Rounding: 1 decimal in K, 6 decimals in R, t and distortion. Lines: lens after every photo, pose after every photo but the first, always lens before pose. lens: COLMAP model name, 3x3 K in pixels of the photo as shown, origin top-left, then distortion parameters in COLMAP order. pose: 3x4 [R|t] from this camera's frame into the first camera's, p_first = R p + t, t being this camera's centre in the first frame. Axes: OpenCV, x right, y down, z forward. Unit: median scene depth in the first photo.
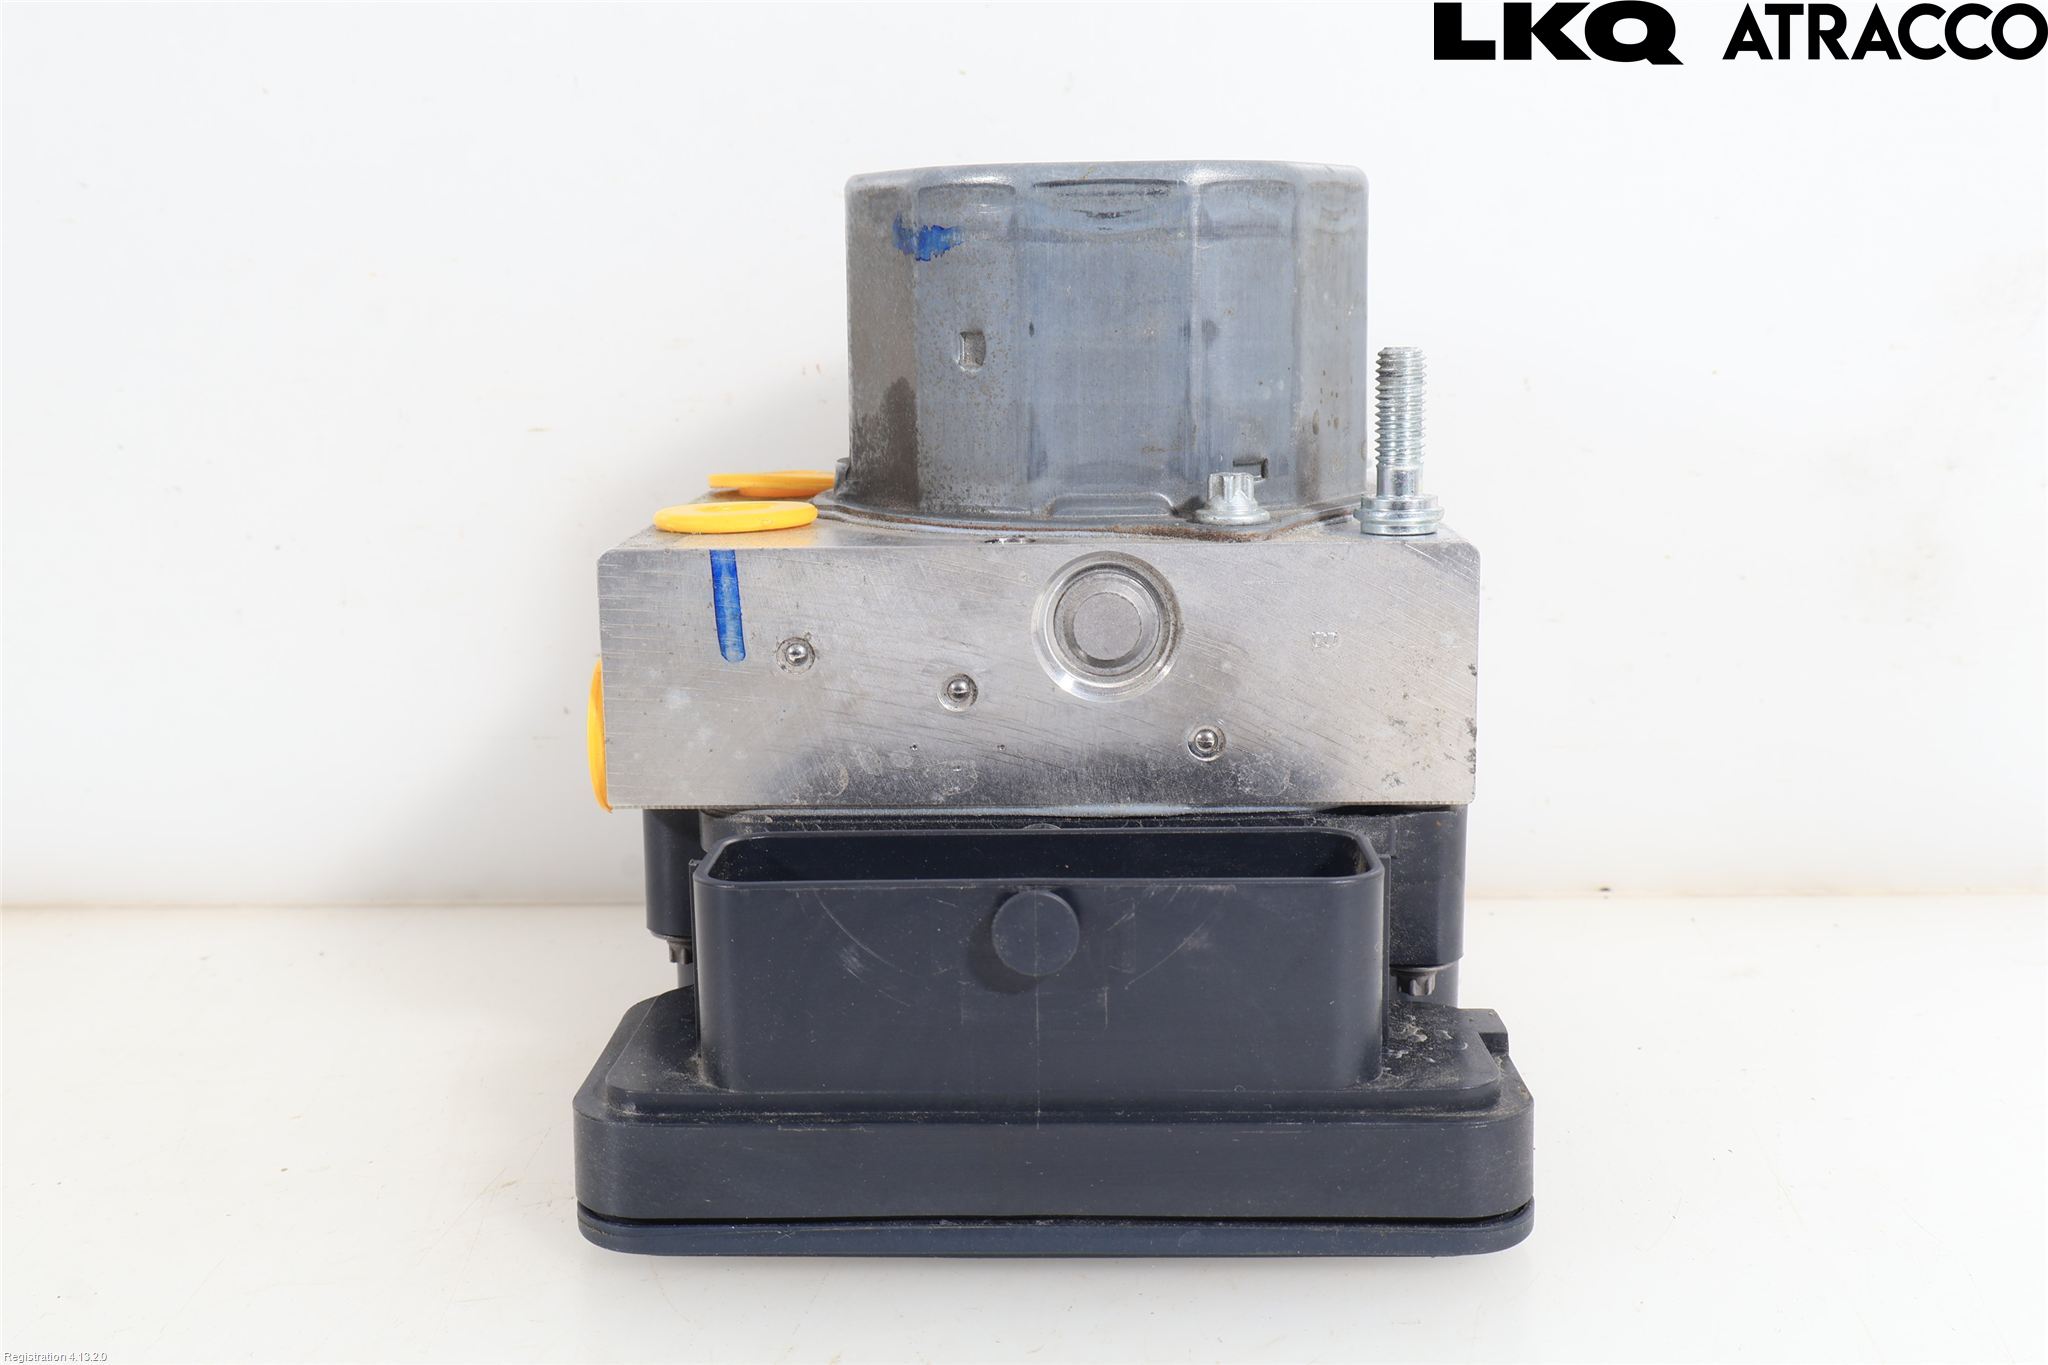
lens RADIAL K [[2341.8, 0, 1024.0], [0, 2341.8, 682.5], [0, 0, 1]] dist [-0.015030, -0.010752]
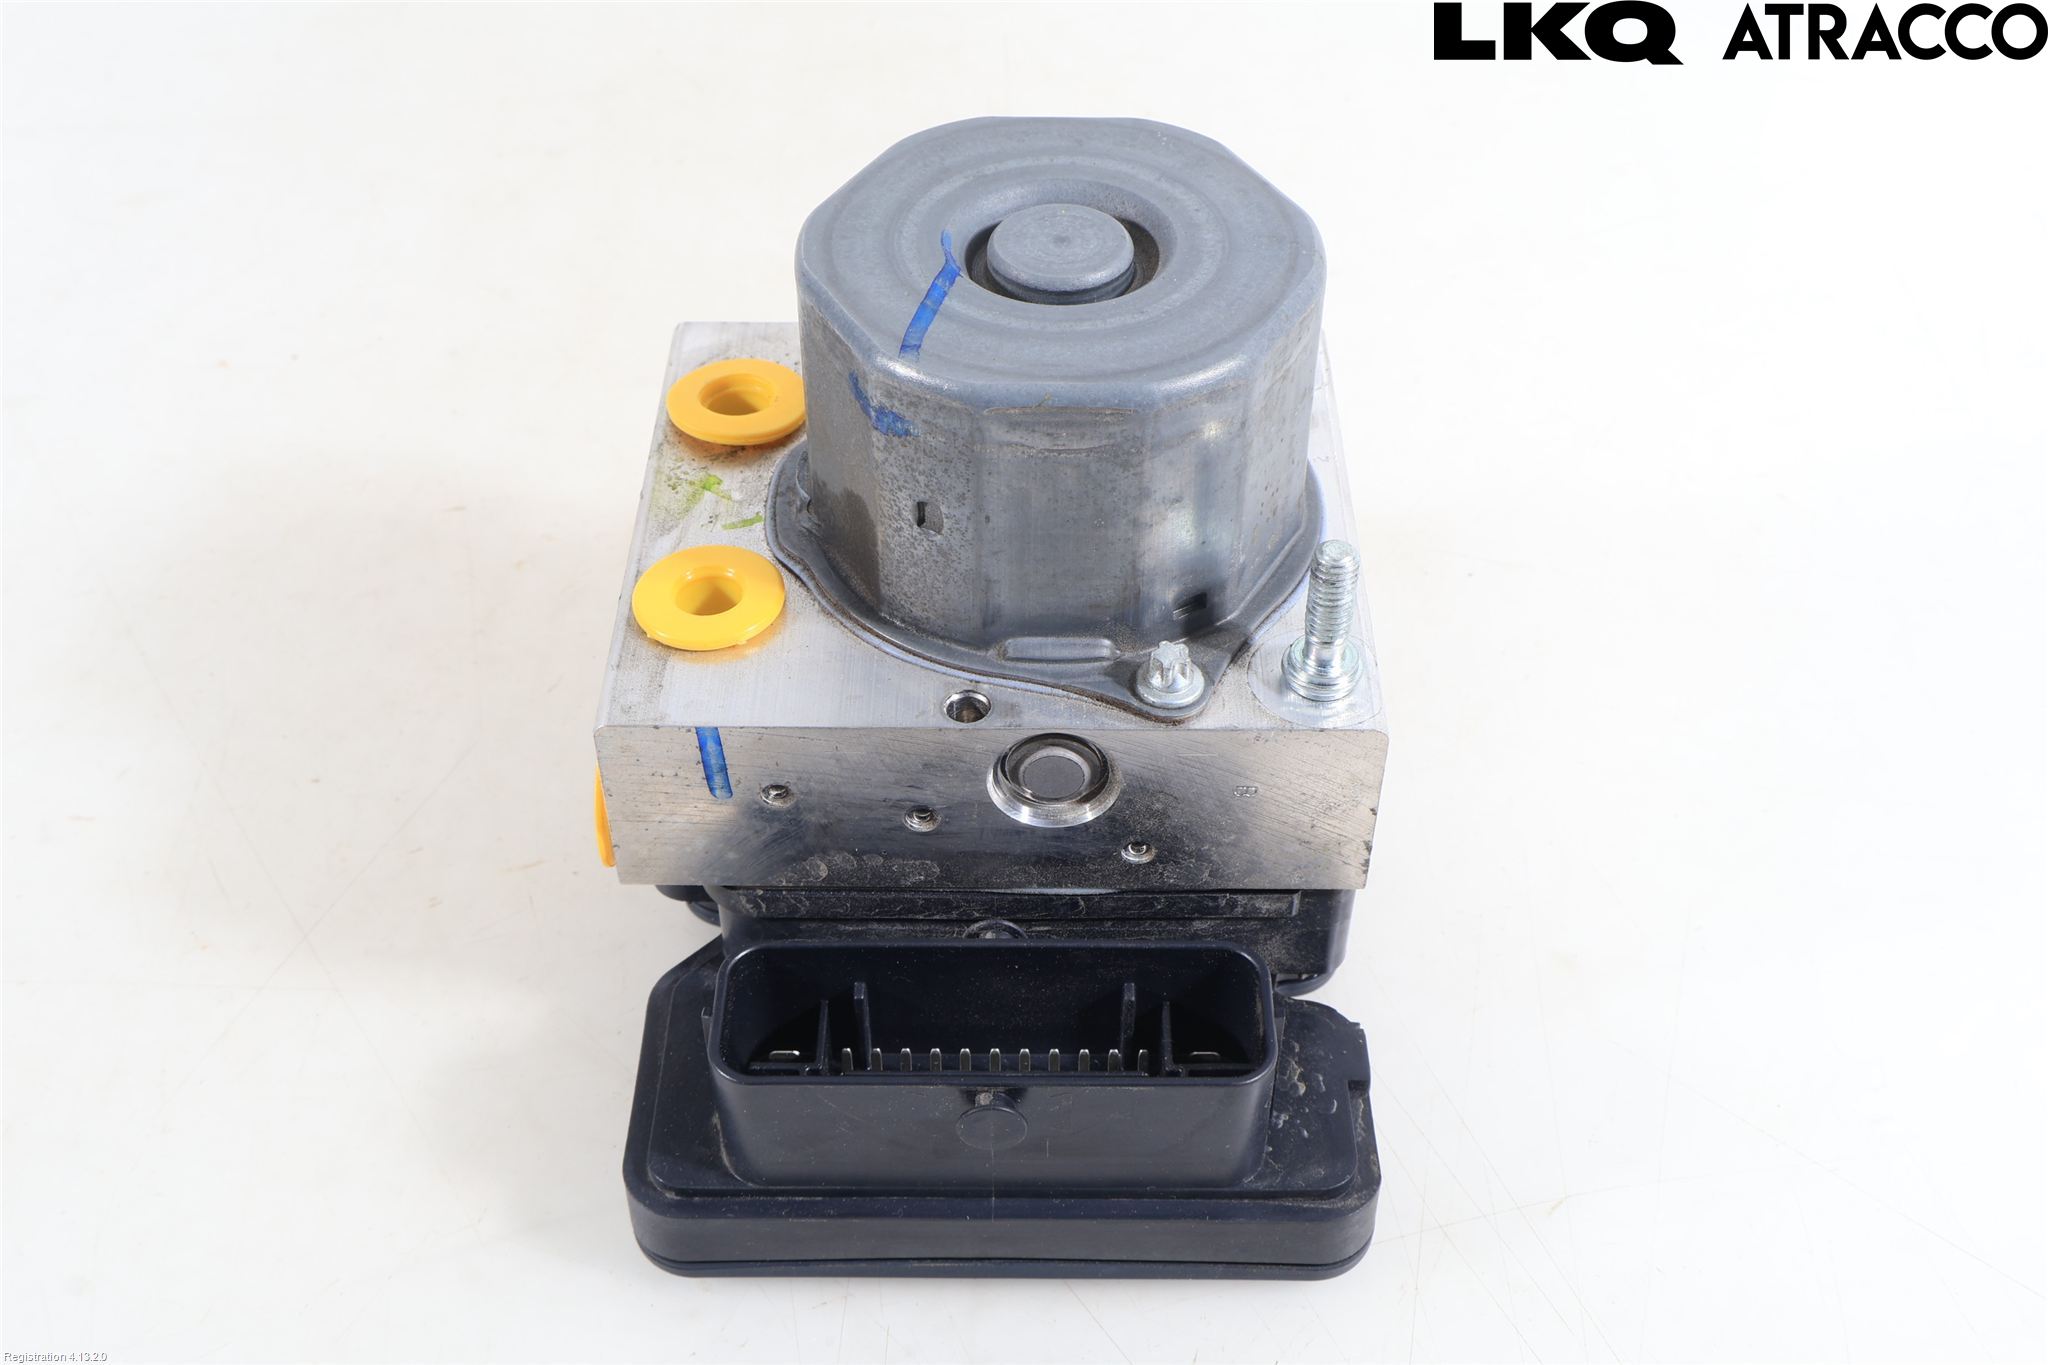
lens RADIAL K [[2341.8, 0, 1024.0], [0, 2341.8, 682.5], [0, 0, 1]] dist [-0.015030, -0.010752]
pose [[0.999525, -0.005270, 0.030379, -0.012626], [-0.012700, 0.827440, 0.561411, -0.679385], [-0.028095, -0.561529, 0.826980, 0.093936]]
